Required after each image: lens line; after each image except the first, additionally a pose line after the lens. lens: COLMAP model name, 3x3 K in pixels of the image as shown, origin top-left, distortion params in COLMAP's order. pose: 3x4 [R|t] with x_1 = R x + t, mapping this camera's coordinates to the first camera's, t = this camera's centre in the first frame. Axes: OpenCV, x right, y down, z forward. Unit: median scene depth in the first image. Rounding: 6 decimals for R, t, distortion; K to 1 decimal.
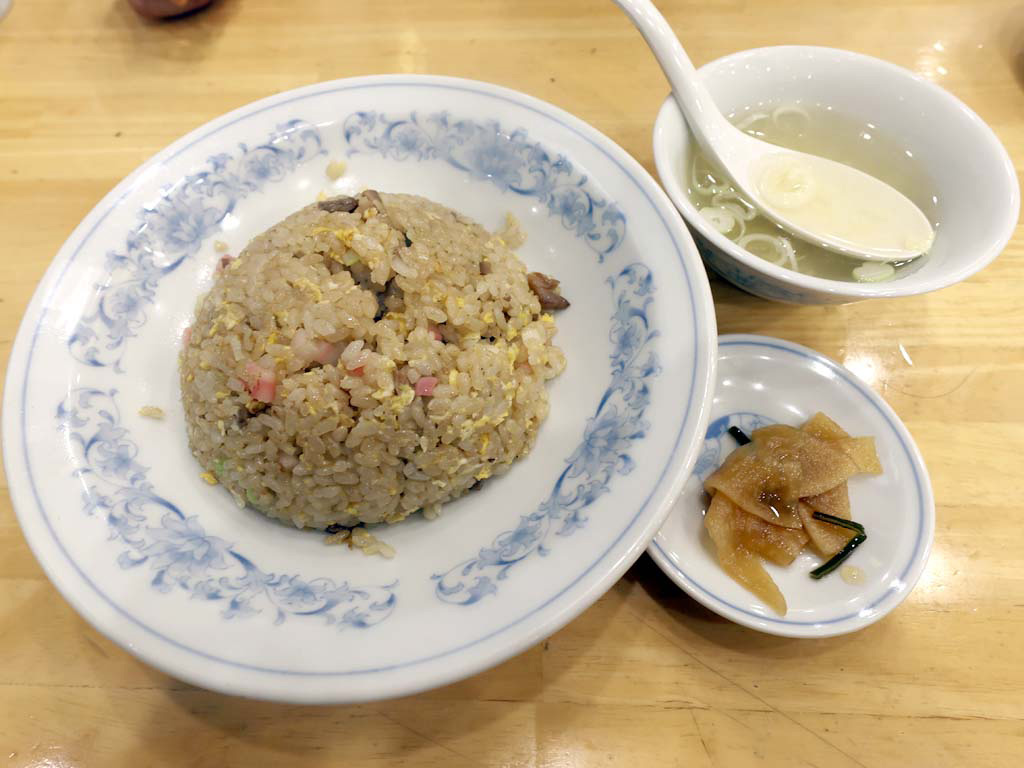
lens RADIAL K [[1121.2, 0, 512.0], [0, 1121.2, 384.0], [0, 0, 1]] dist [0.012047, 0.008002]
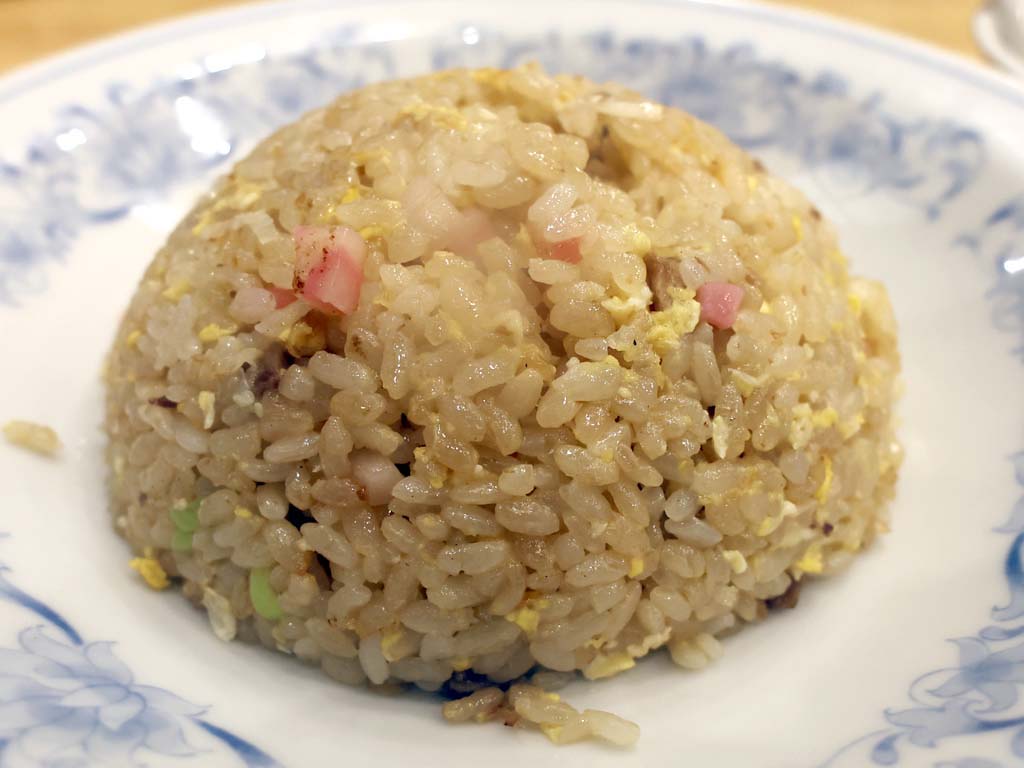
lens RADIAL K [[1121.2, 0, 512.0], [0, 1121.2, 384.0], [0, 0, 1]] dist [0.012047, 0.008002]
pose [[0.996479, 0.032218, 0.077402, -0.182405], [-0.003859, 0.939864, -0.341526, 0.171106], [-0.083751, 0.340025, 0.936680, 0.613292]]
